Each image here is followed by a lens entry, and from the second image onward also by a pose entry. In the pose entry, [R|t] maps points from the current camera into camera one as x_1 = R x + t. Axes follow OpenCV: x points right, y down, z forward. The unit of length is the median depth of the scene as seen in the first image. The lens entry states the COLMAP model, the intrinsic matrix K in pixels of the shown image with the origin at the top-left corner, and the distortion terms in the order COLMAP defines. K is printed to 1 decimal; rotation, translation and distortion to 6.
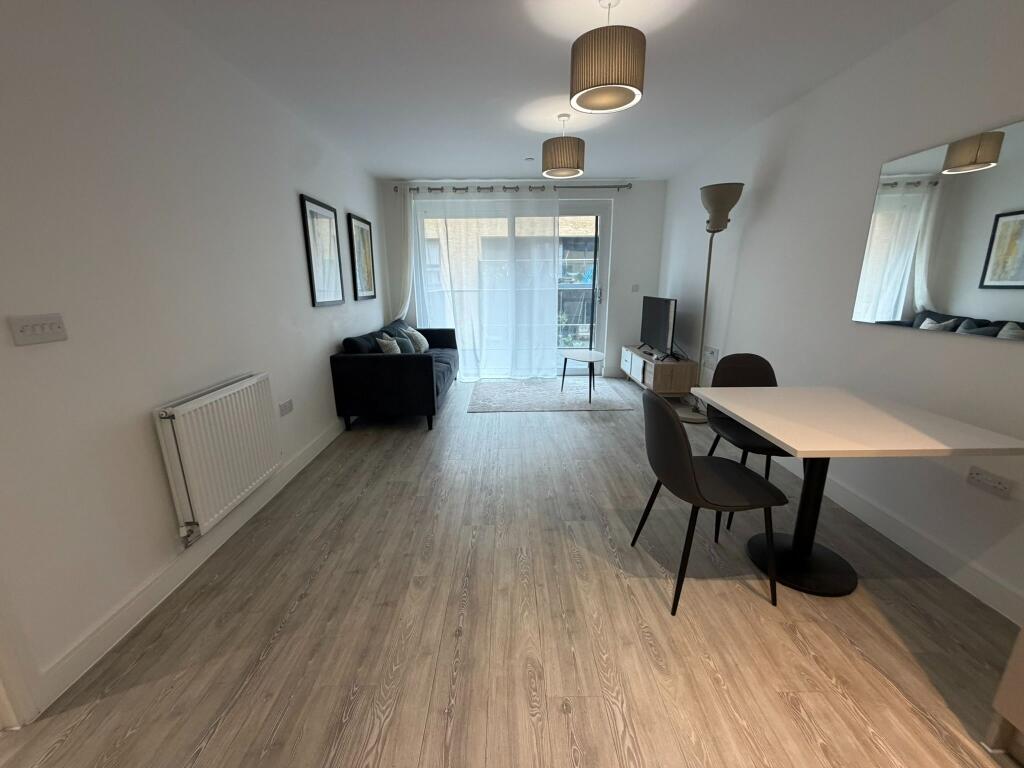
lens RADIAL K [[407.3, 0, 509.8], [0, 407.3, 381.6], [0, 0, 1]] dist [0.000108, 0.000335]
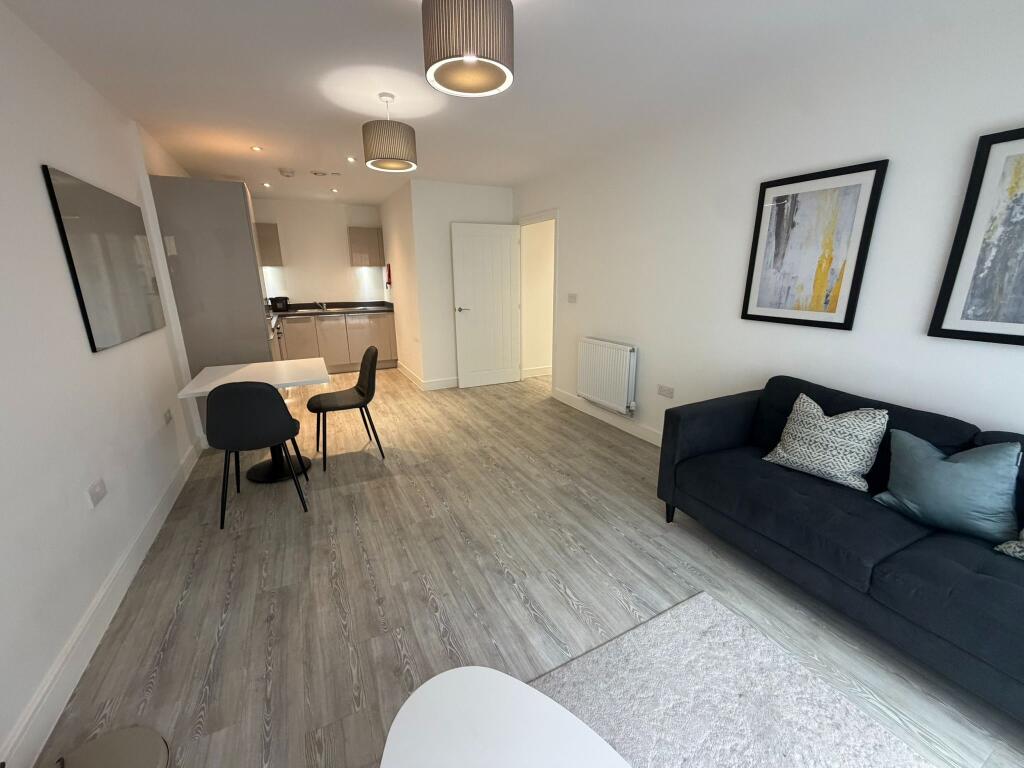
lens RADIAL K [[407.3, 0, 512.5], [0, 407.3, 384.1], [0, 0, 1]] dist [0.000108, 0.000335]
pose [[-0.892259, 0.131826, -0.431853, 0.452999], [-0.094413, 0.880819, 0.463944, -0.572572], [0.441544, 0.454730, -0.773472, 2.094766]]
